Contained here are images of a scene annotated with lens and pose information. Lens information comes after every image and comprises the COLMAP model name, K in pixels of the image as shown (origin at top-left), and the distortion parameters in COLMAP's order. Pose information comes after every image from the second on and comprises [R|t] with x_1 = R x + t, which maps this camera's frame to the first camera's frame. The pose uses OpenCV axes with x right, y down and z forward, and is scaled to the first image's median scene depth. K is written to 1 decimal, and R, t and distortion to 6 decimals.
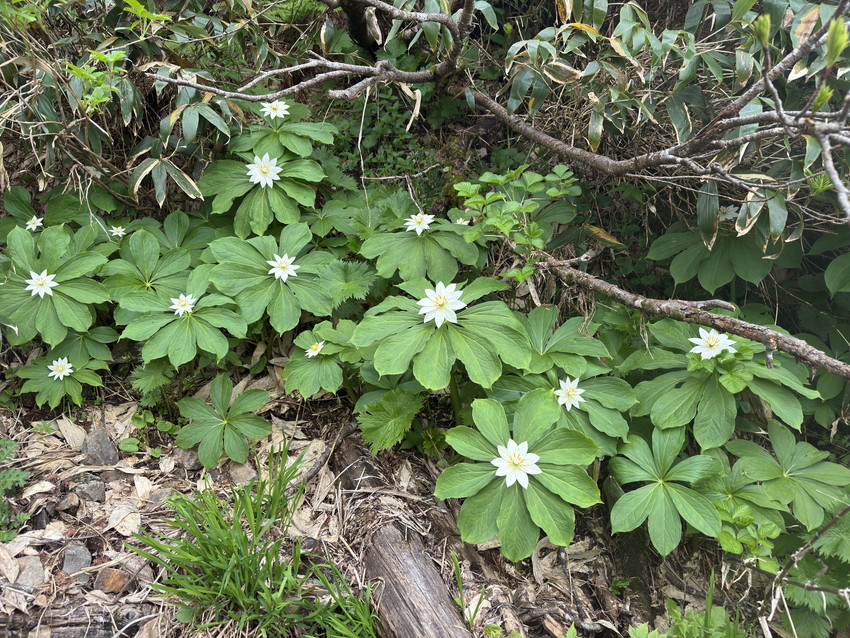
lens RADIAL K [[598.1, 0, 425.0], [0, 598.1, 319.0], [0, 0, 1]] dist [-0.002726, -0.078229]
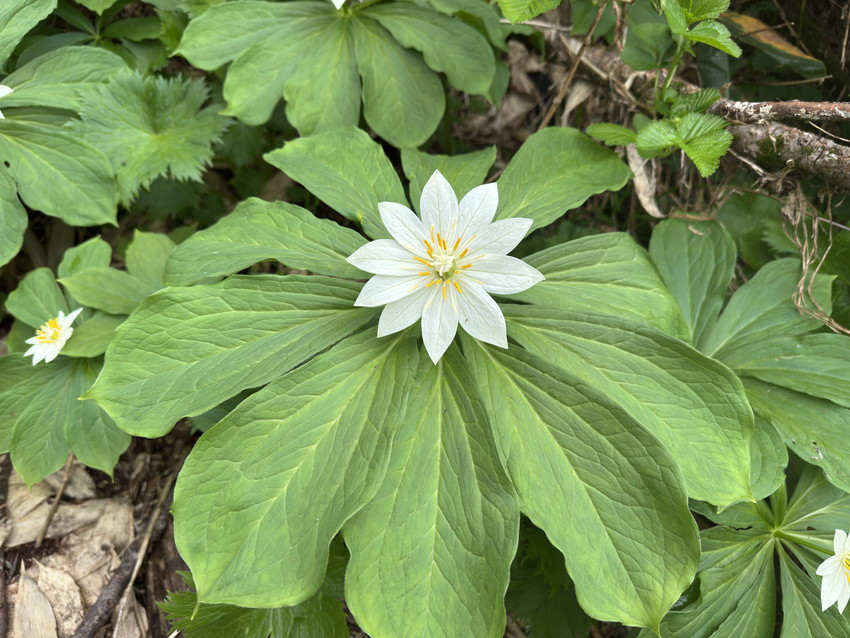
lens RADIAL K [[598.1, 0, 425.0], [0, 598.1, 319.0], [0, 0, 1]] dist [-0.002726, -0.078229]
pose [[0.989102, -0.019810, 0.145892, -0.014821], [-0.021180, 0.961455, 0.274145, -0.056910], [-0.145700, -0.274248, 0.950558, 0.601769]]
